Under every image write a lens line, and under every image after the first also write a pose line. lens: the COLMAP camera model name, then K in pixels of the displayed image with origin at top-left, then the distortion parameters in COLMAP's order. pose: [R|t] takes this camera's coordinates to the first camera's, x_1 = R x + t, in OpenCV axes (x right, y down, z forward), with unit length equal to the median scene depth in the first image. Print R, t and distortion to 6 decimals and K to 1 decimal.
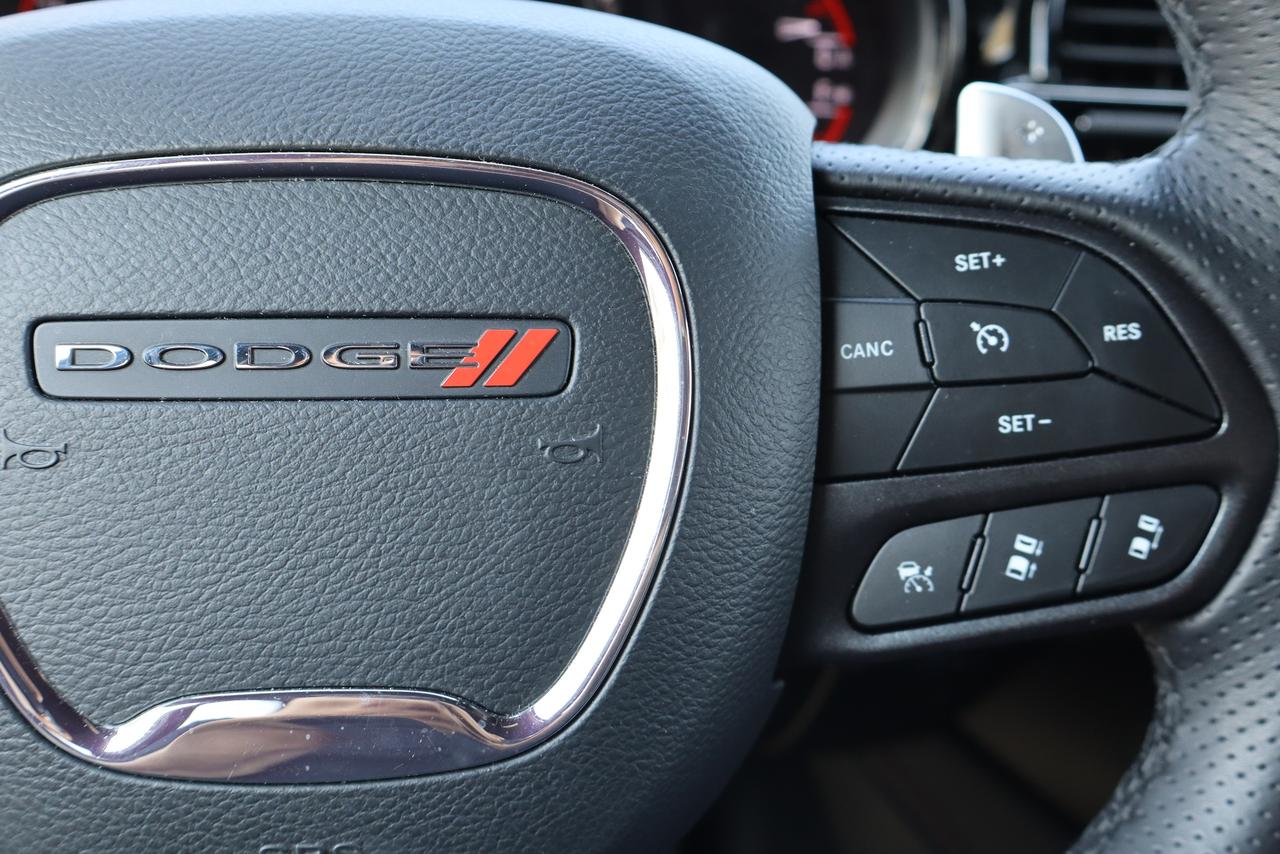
lens RADIAL K [[1516.6, 0, 633.2], [0, 1516.6, 431.4], [0, 0, 1]] dist [0.022685, 0.000000]
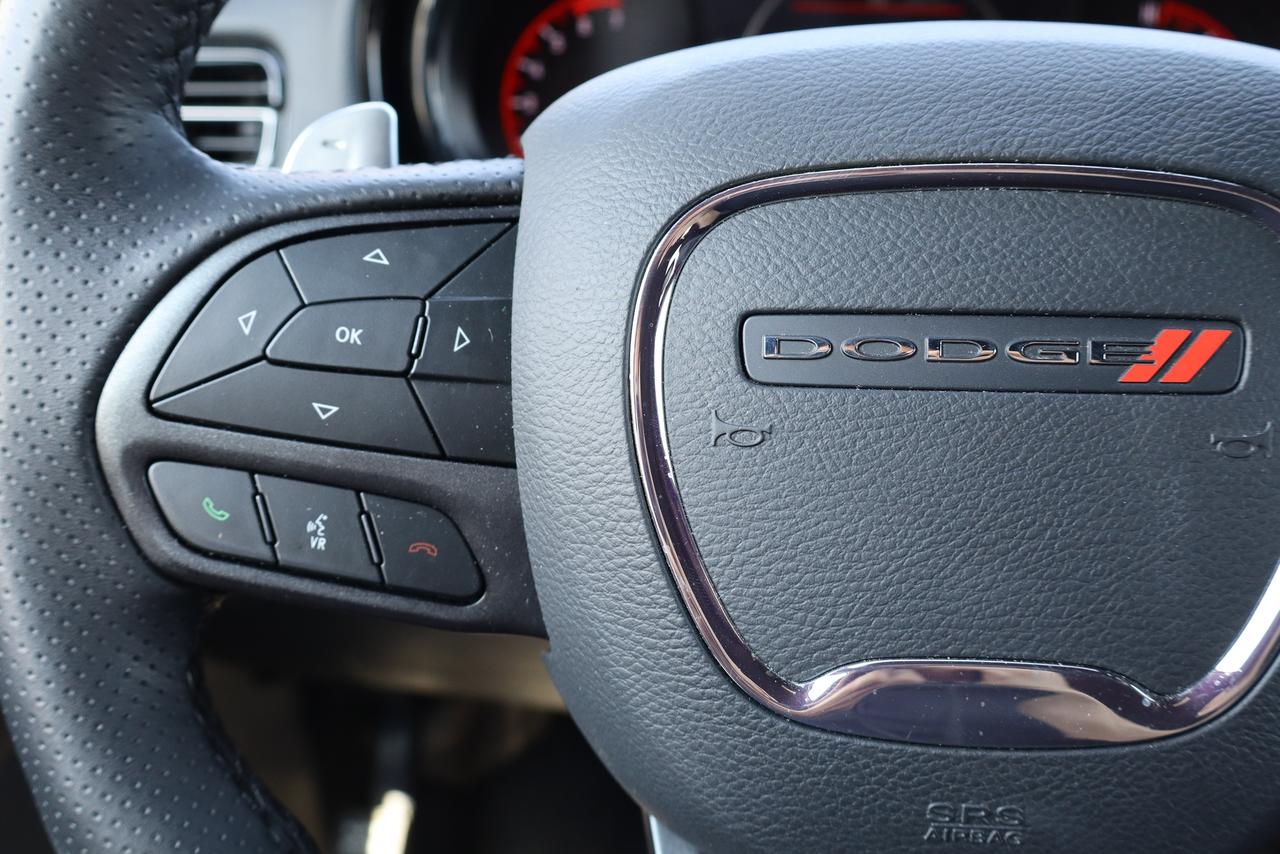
lens RADIAL K [[1350.8, 0, 639.5], [0, 1350.8, 428.5], [0, 0, 1]] dist [0.008300, 0.000000]
pose [[0.988055, 0.028953, -0.151359, -0.305958], [-0.032831, 0.999192, -0.023183, 0.035343], [0.150565, 0.027875, 0.988207, 0.012651]]
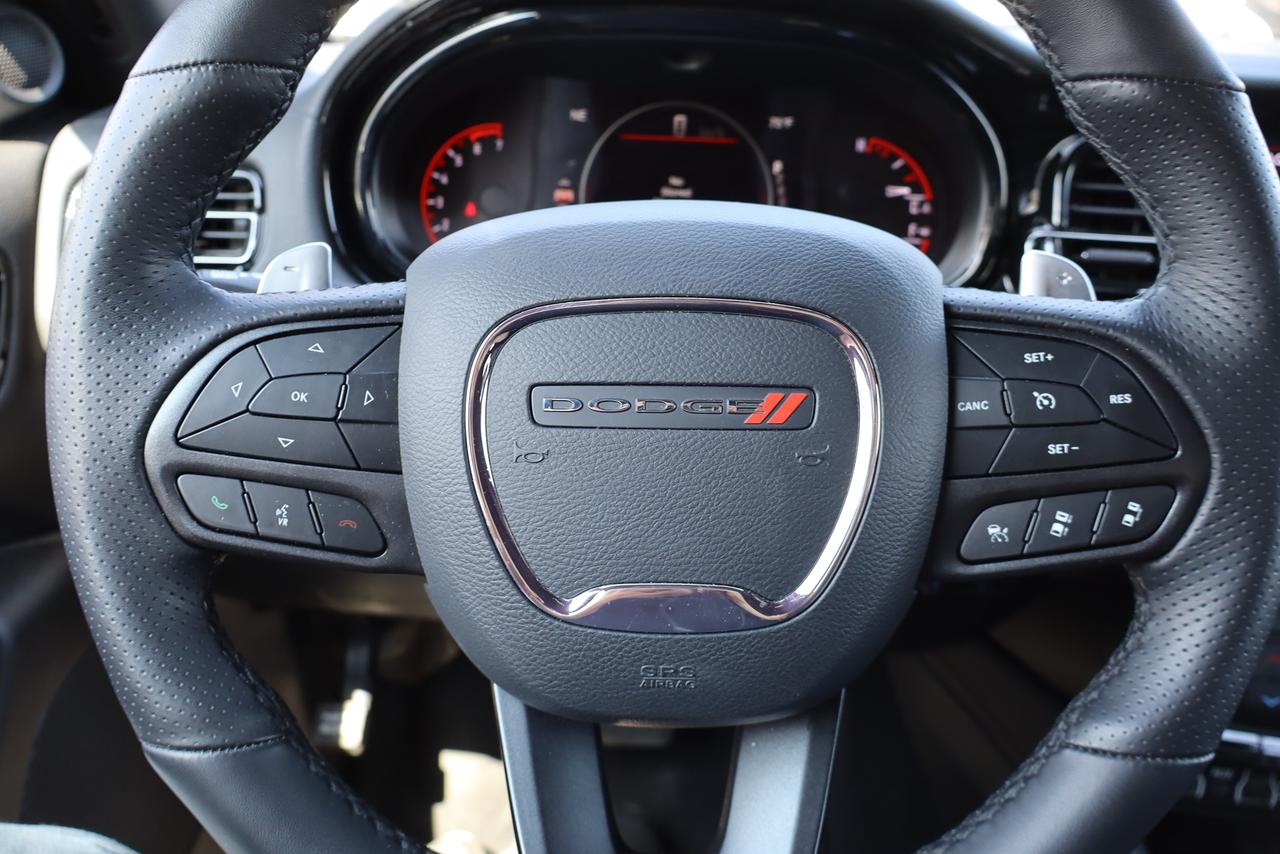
lens RADIAL K [[1071.7, 0, 634.2], [0, 1071.7, 427.0], [0, 0, 1]] dist [0.001365, 0.002360]
pose [[0.995909, 0.019356, -0.088262, -0.141311], [-0.019806, 0.999795, -0.004224, -0.016377], [0.088162, 0.005955, 0.996088, -0.316614]]
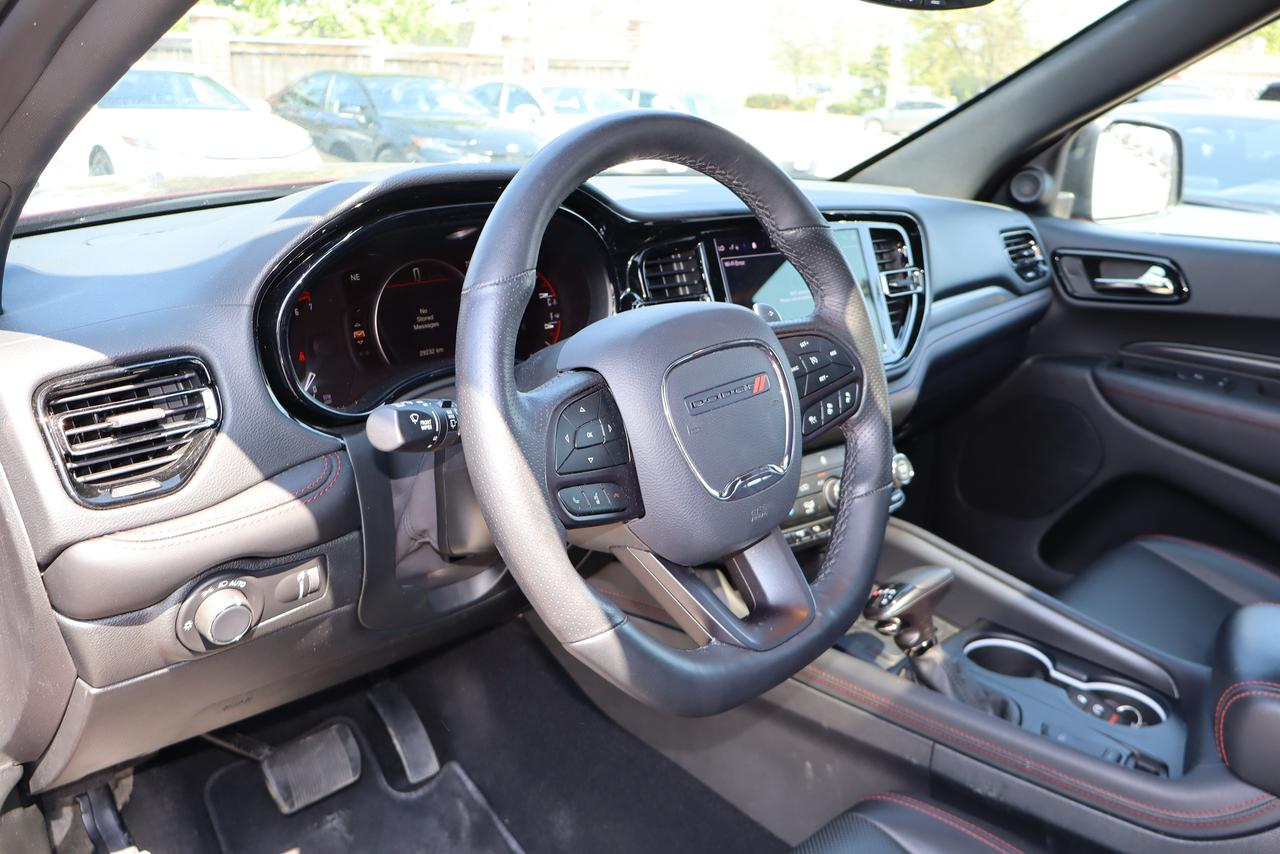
lens RADIAL K [[1071.7, 0, 641.1], [0, 1071.7, 430.0], [0, 0, 1]] dist [0.001365, 0.002360]
pose [[0.730482, -0.233611, 0.641734, -2.226511], [0.285064, 0.958200, 0.024327, -0.090426], [-0.620592, 0.165165, 0.766541, -1.040309]]
